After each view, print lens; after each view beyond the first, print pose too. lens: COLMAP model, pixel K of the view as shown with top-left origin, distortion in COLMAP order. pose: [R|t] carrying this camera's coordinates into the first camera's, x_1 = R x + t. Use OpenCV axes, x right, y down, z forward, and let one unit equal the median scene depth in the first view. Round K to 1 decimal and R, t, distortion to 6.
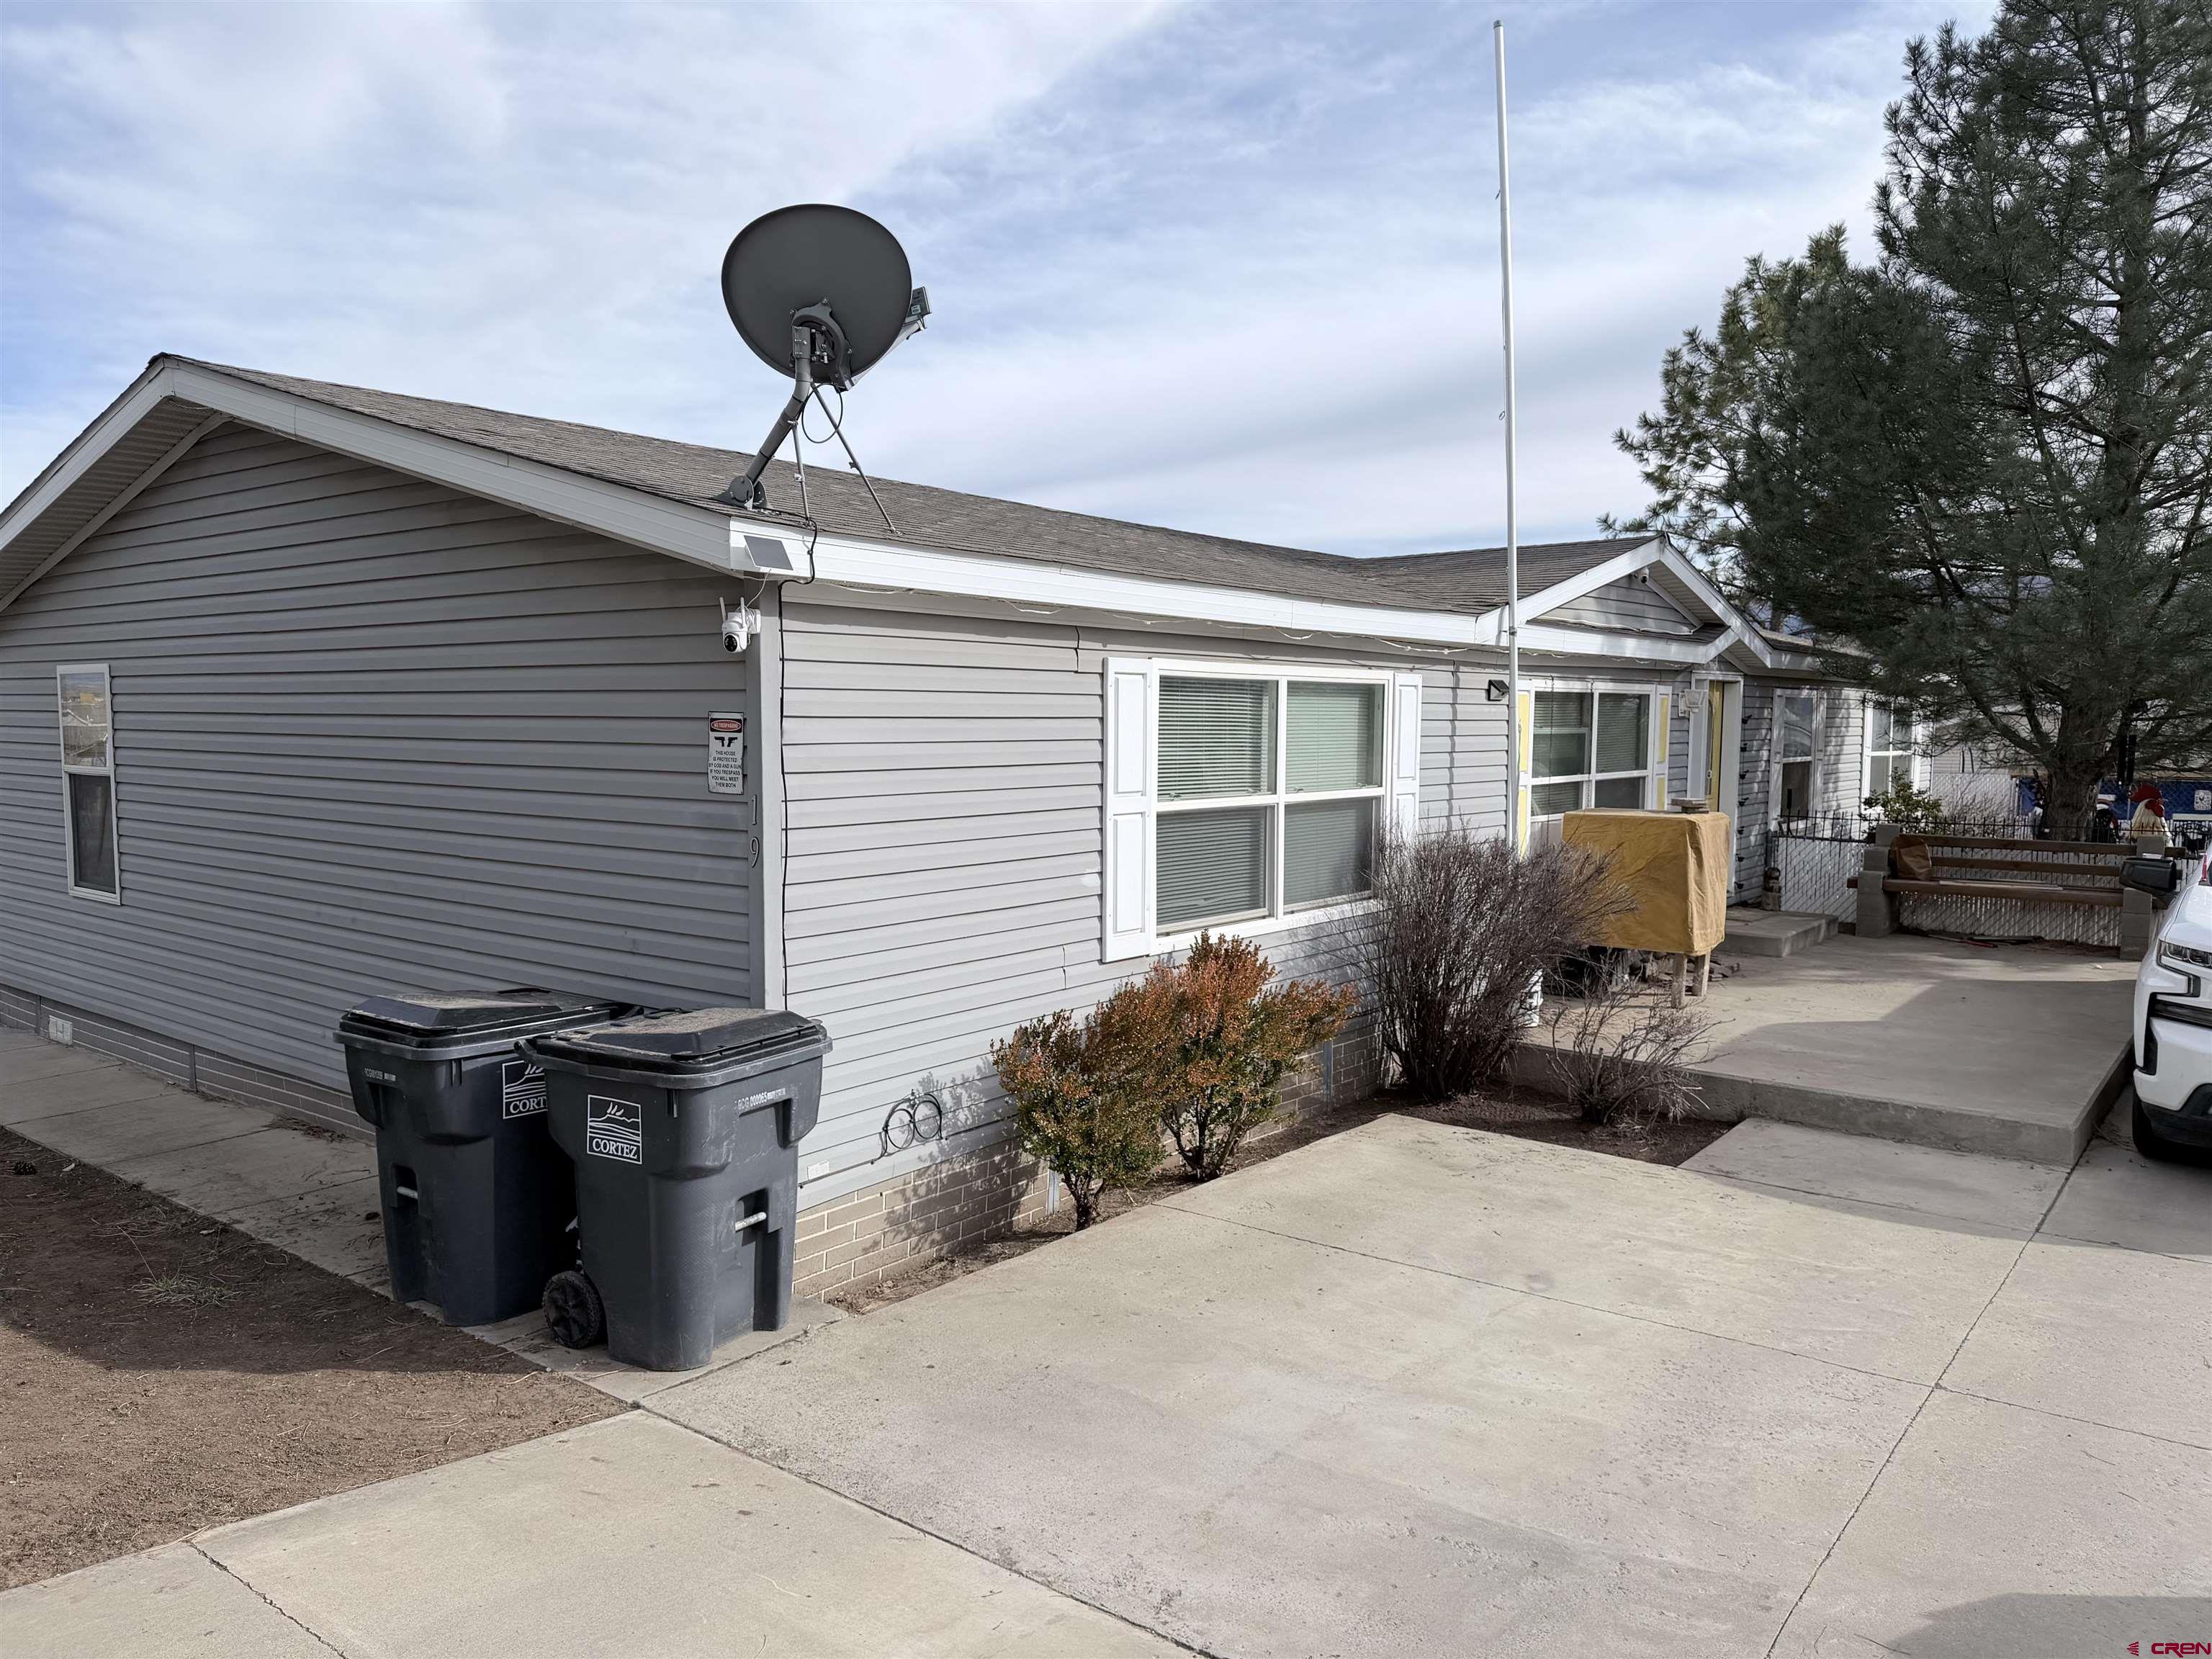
lens RADIAL K [[1626.1, 0, 1108.6], [0, 1626.1, 931.7], [0, 0, 1]] dist [0.083691, -0.121144]
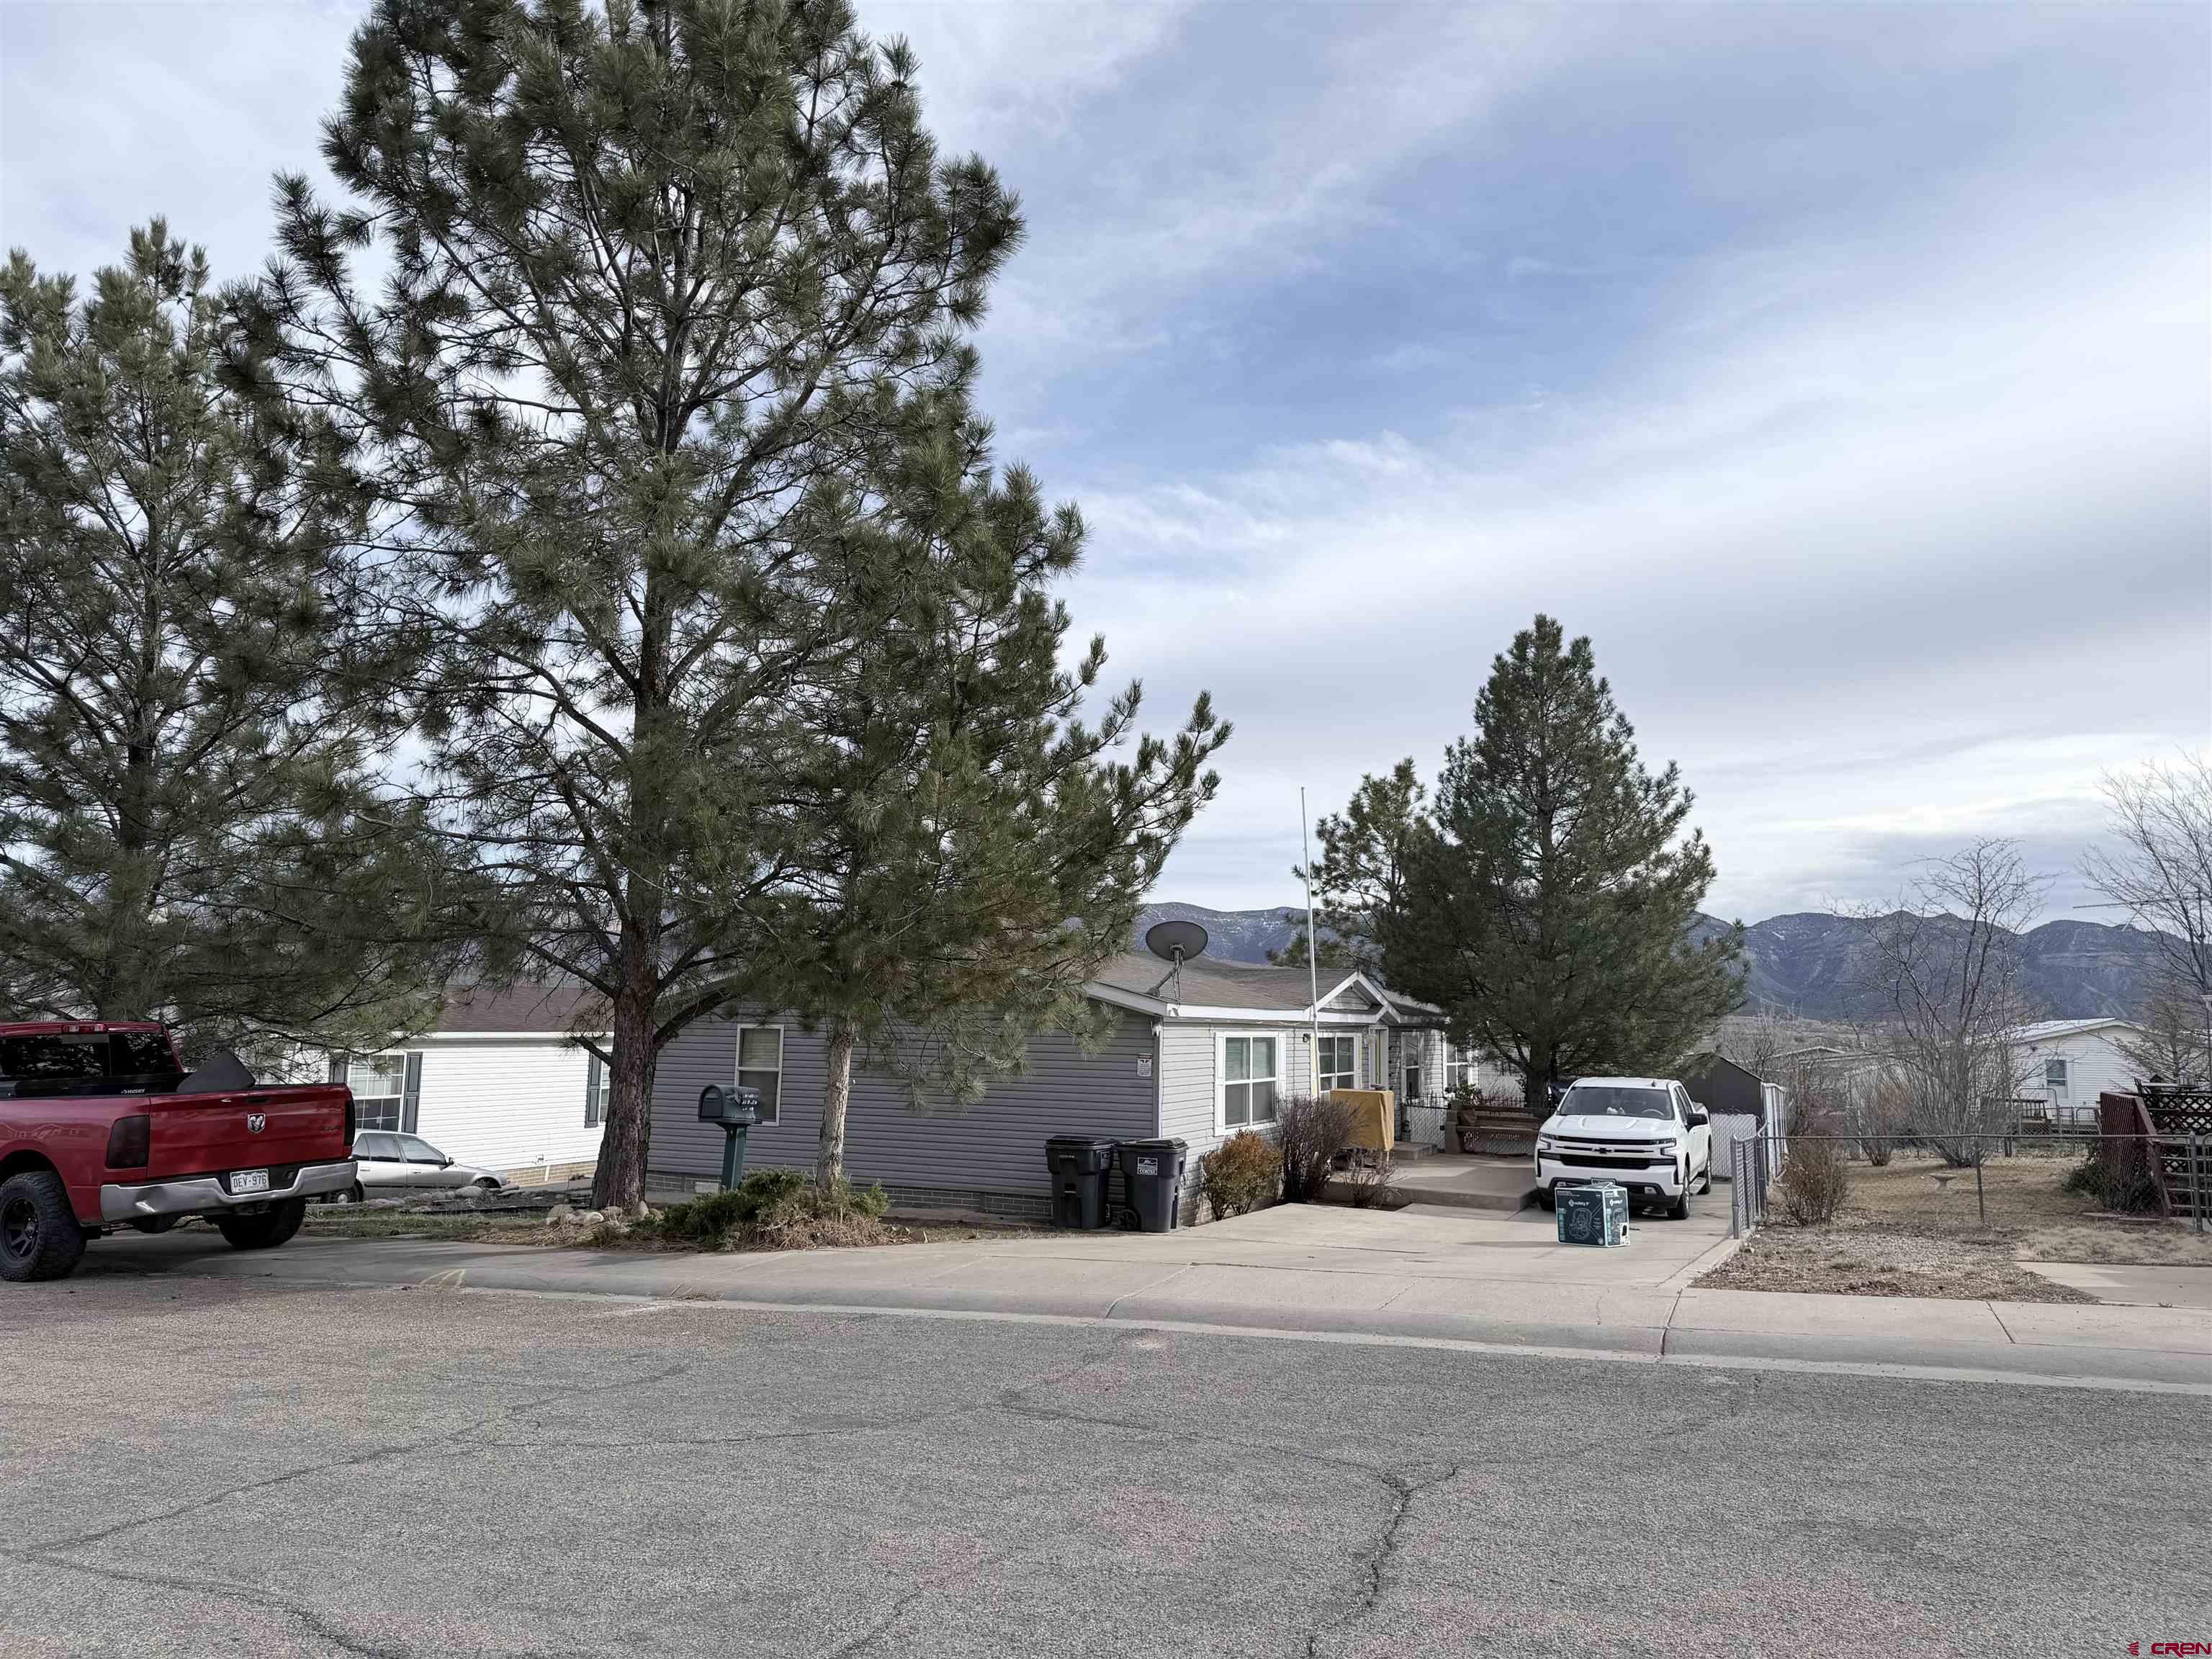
lens RADIAL K [[1560.7, 0, 1106.0], [0, 1560.7, 829.5], [0, 0, 1]] dist [0.002649, 0.000048]
pose [[0.975076, 0.051333, 0.215851, -0.440592], [0.002309, 0.970467, -0.241223, 0.085613], [-0.221859, 0.235709, 0.946161, -0.930599]]
